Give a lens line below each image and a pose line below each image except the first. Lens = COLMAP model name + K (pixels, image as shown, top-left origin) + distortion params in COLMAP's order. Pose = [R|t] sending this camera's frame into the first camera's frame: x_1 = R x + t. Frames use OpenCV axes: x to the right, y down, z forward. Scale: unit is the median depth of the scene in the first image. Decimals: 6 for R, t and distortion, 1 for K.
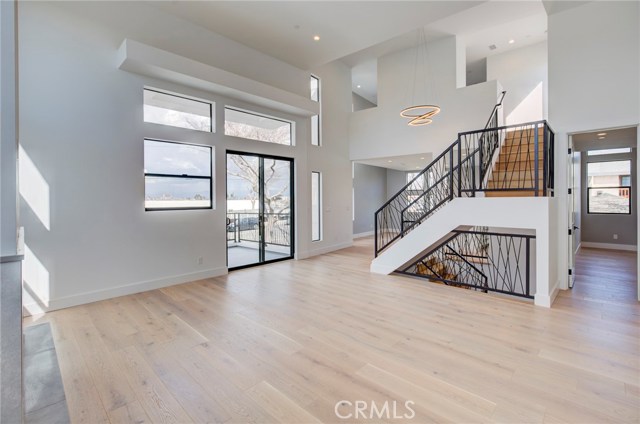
lens RADIAL K [[296.1, 0, 316.4], [0, 296.1, 202.5], [0, 0, 1]] dist [-0.002184, 0.001563]
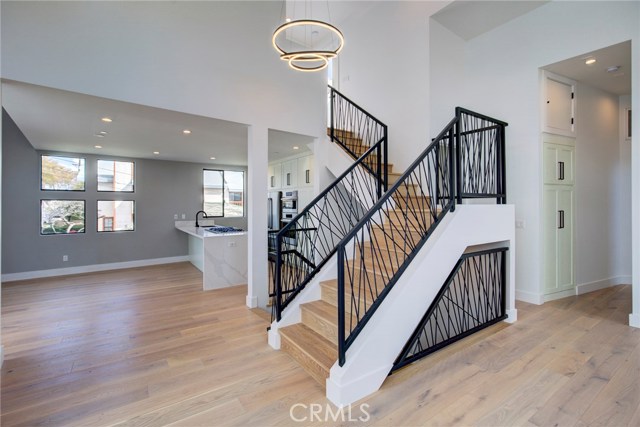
lens RADIAL K [[296.1, 0, 311.0], [0, 296.1, 206.4], [0, 0, 1]] dist [-0.002184, 0.001563]
pose [[0.173144, 0.006928, 0.984872, -0.210328], [0.012370, 0.999881, -0.009208, -0.009260], [-0.984819, 0.013777, 0.173038, 1.163261]]
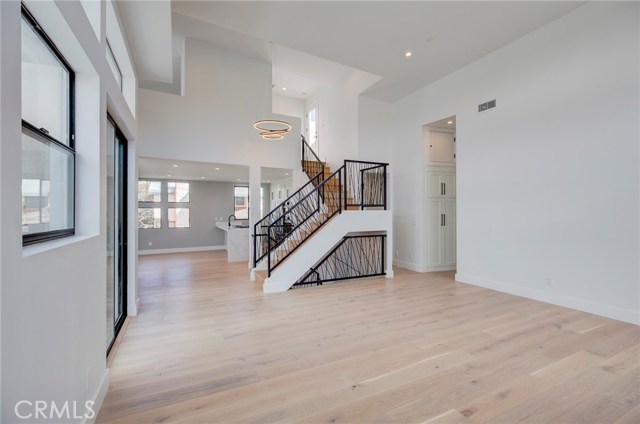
lens RADIAL K [[296.1, 0, 315.7], [0, 296.1, 211.8], [0, 0, 1]] dist [-0.002184, 0.001563]
pose [[0.310814, 0.008114, 0.950436, -0.730243], [0.012317, 0.999845, -0.012564, 0.003165], [-0.950391, 0.015612, 0.310666, 0.699039]]
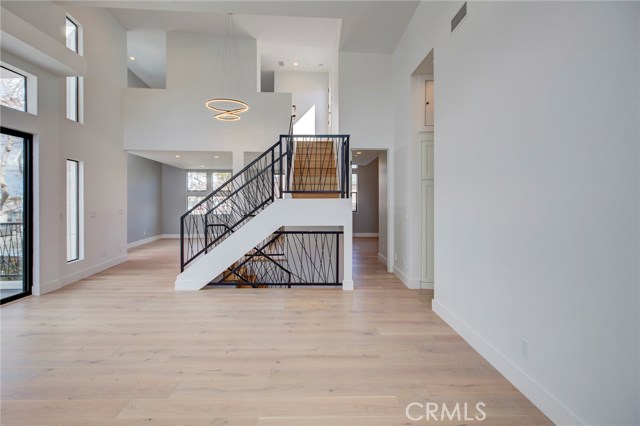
lens RADIAL K [[296.1, 0, 317.0], [0, 296.1, 199.6], [0, 0, 1]] dist [-0.002184, 0.001563]
pose [[0.704345, 0.006217, 0.709831, -0.140592], [0.004532, 0.999902, -0.013254, 0.000385], [-0.709844, 0.012552, 0.704247, 0.193592]]
